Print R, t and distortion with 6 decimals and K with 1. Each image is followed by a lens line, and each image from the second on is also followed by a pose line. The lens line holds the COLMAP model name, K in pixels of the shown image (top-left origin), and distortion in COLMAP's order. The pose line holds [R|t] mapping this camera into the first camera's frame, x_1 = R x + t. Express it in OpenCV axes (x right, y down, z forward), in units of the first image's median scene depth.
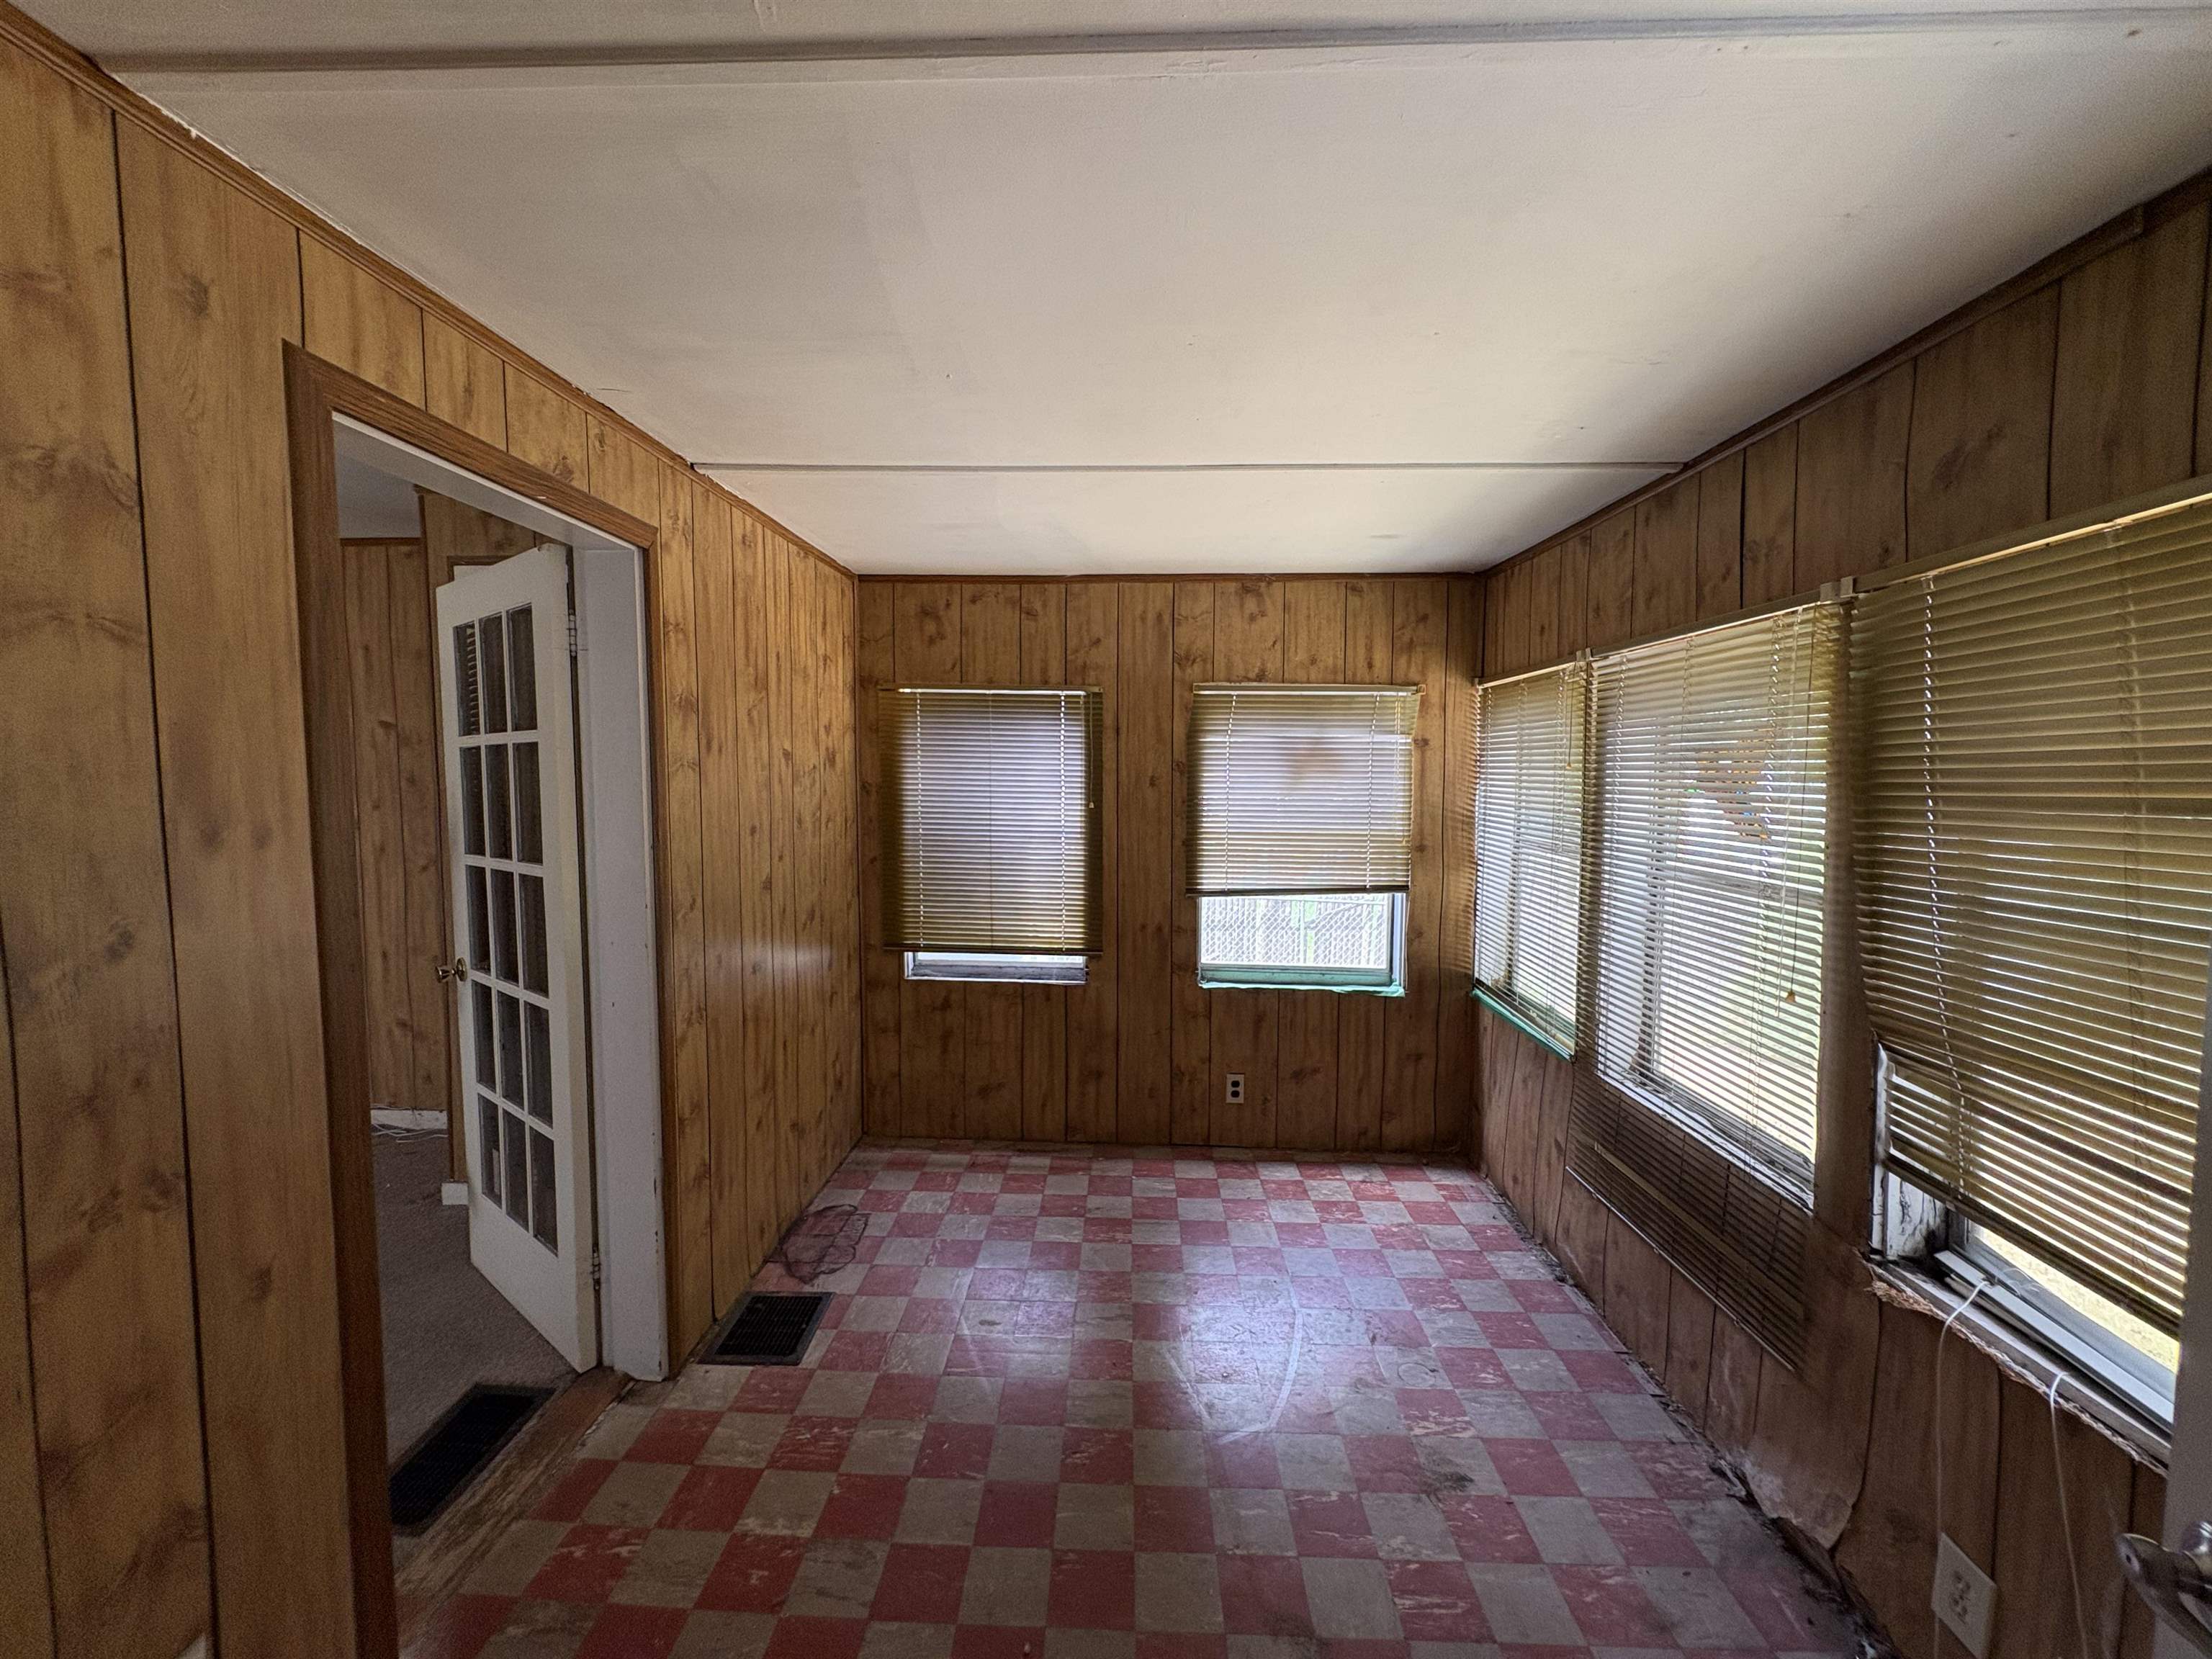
lens RADIAL K [[883.2, 0, 1105.4], [0, 883.2, 824.2], [0, 0, 1]] dist [-0.000093, 0.000260]
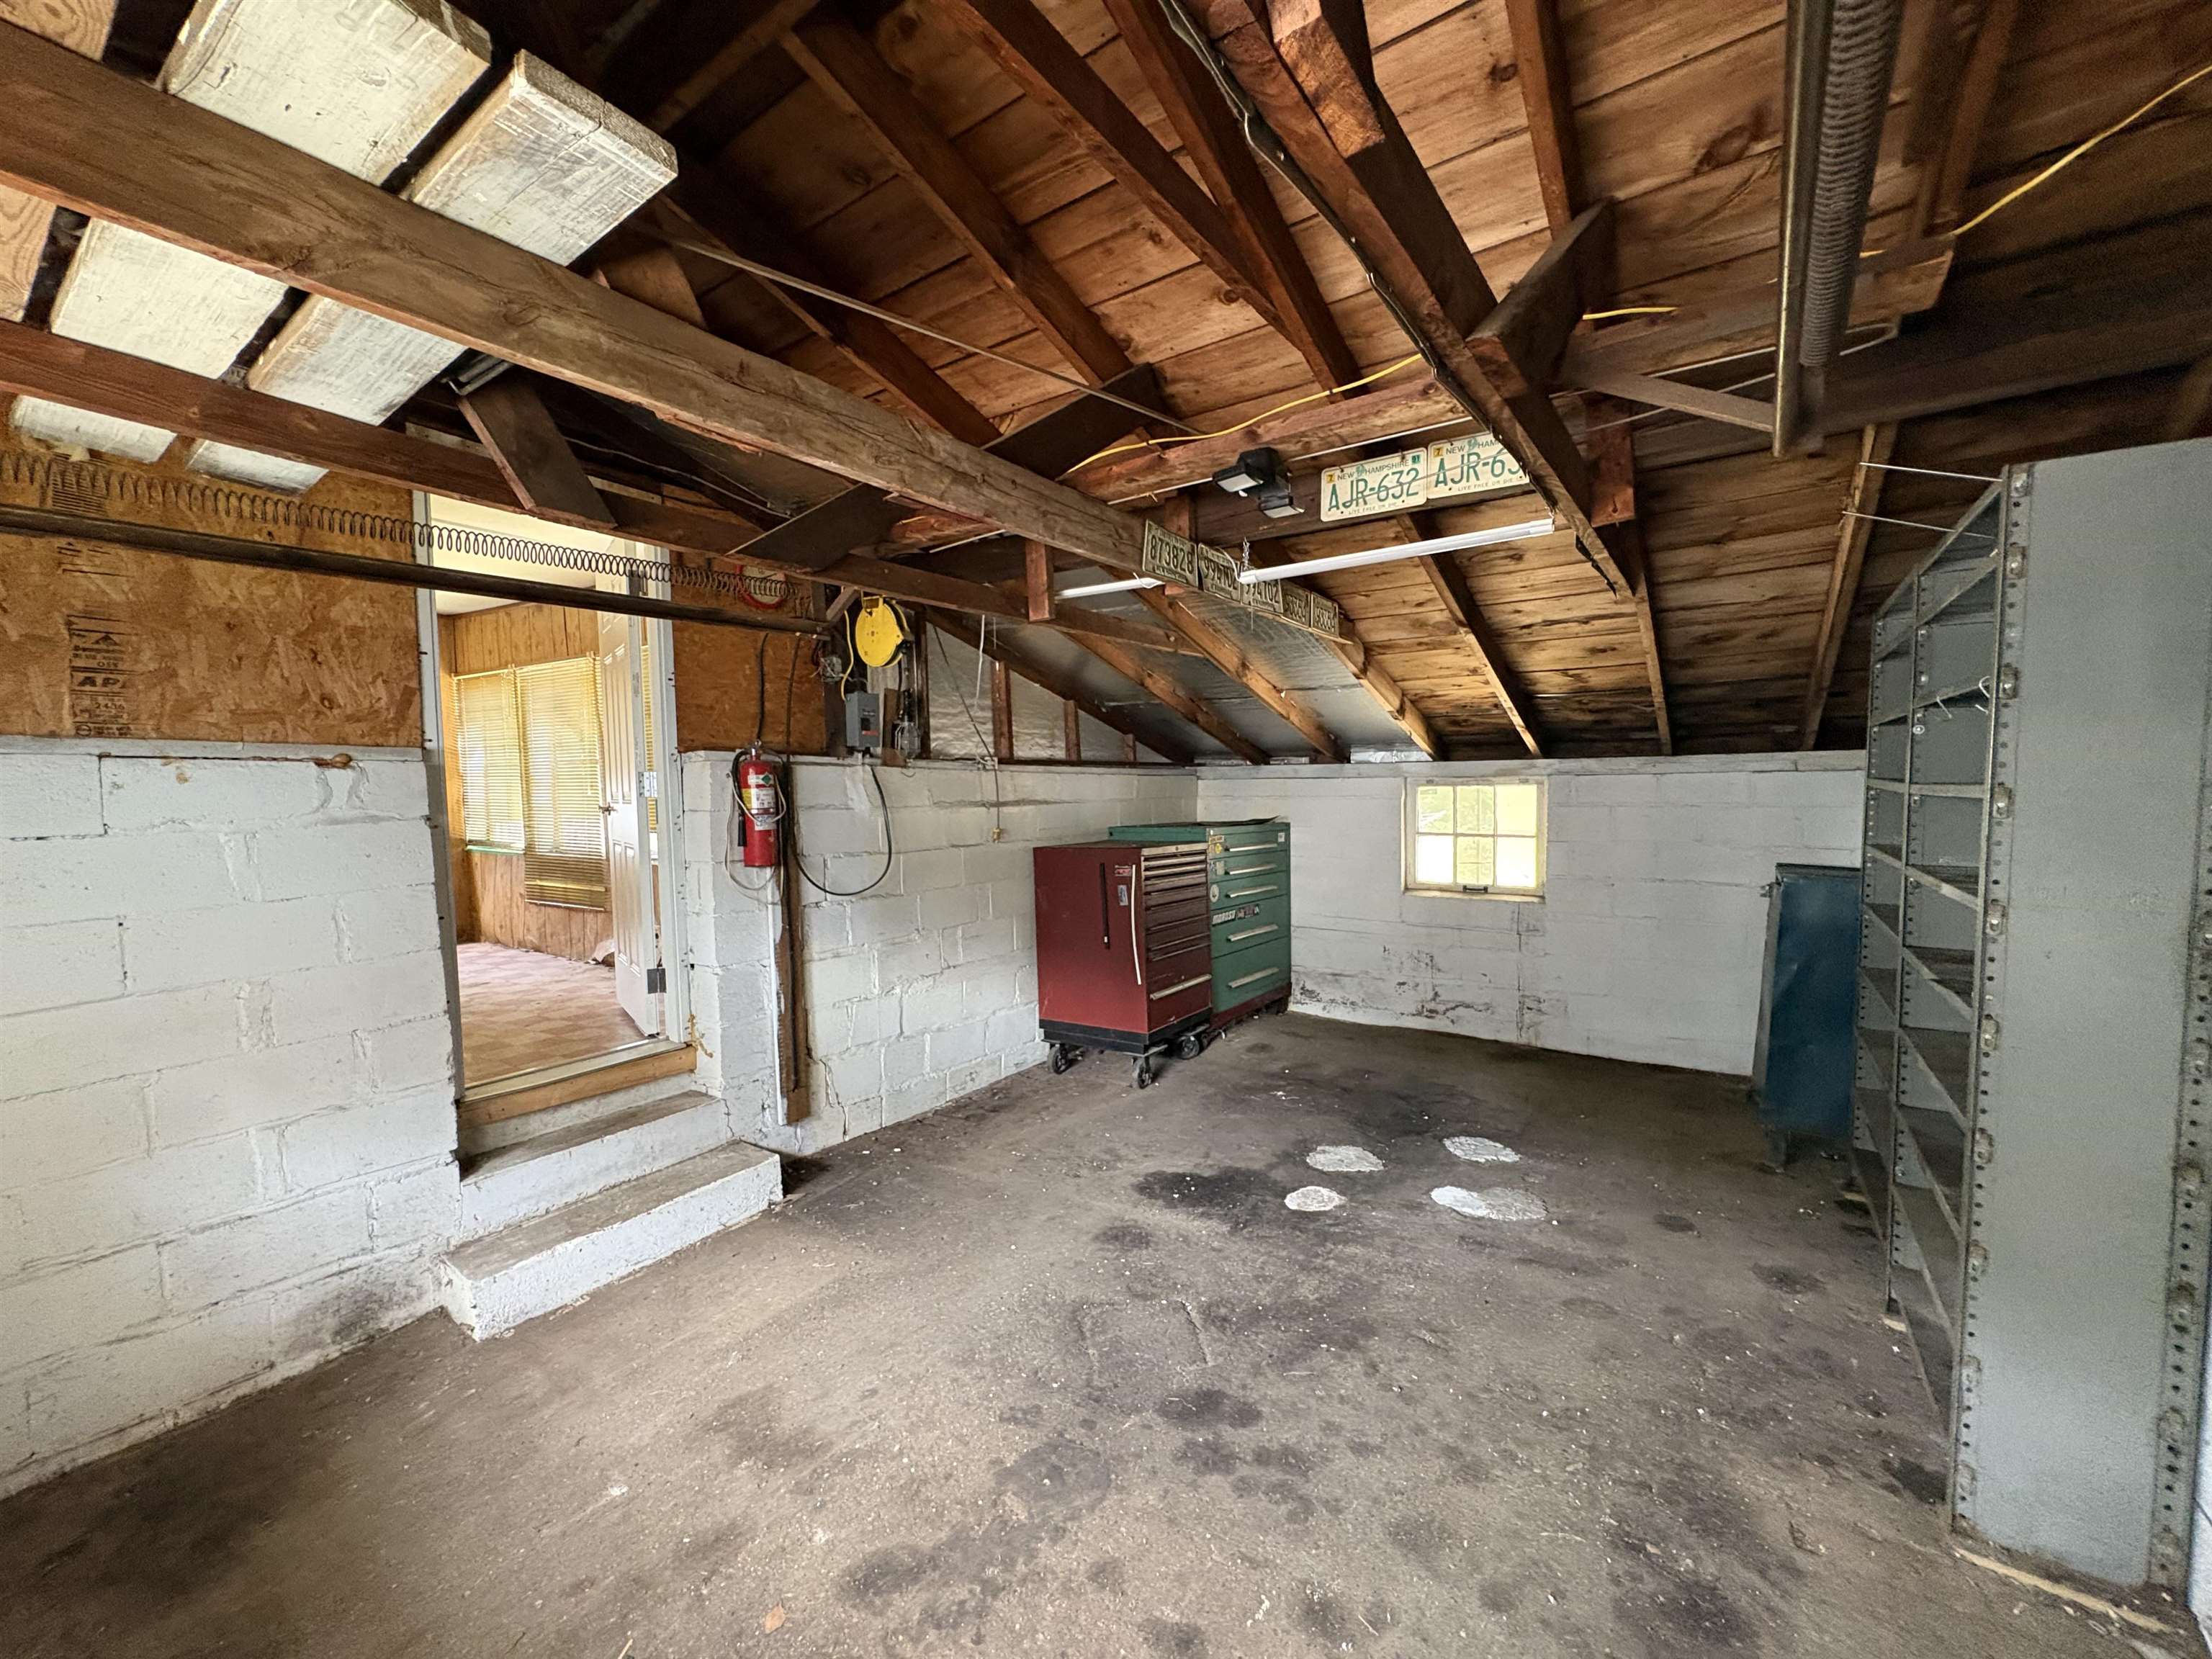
lens RADIAL K [[883.2, 0, 1104.5], [0, 883.2, 832.0], [0, 0, 1]] dist [-0.000093, 0.000260]
pose [[0.489747, -0.069588, 0.869083, -0.559442], [0.071495, 0.996658, 0.039514, 0.196108], [-0.868928, 0.042783, 0.493085, -1.120863]]
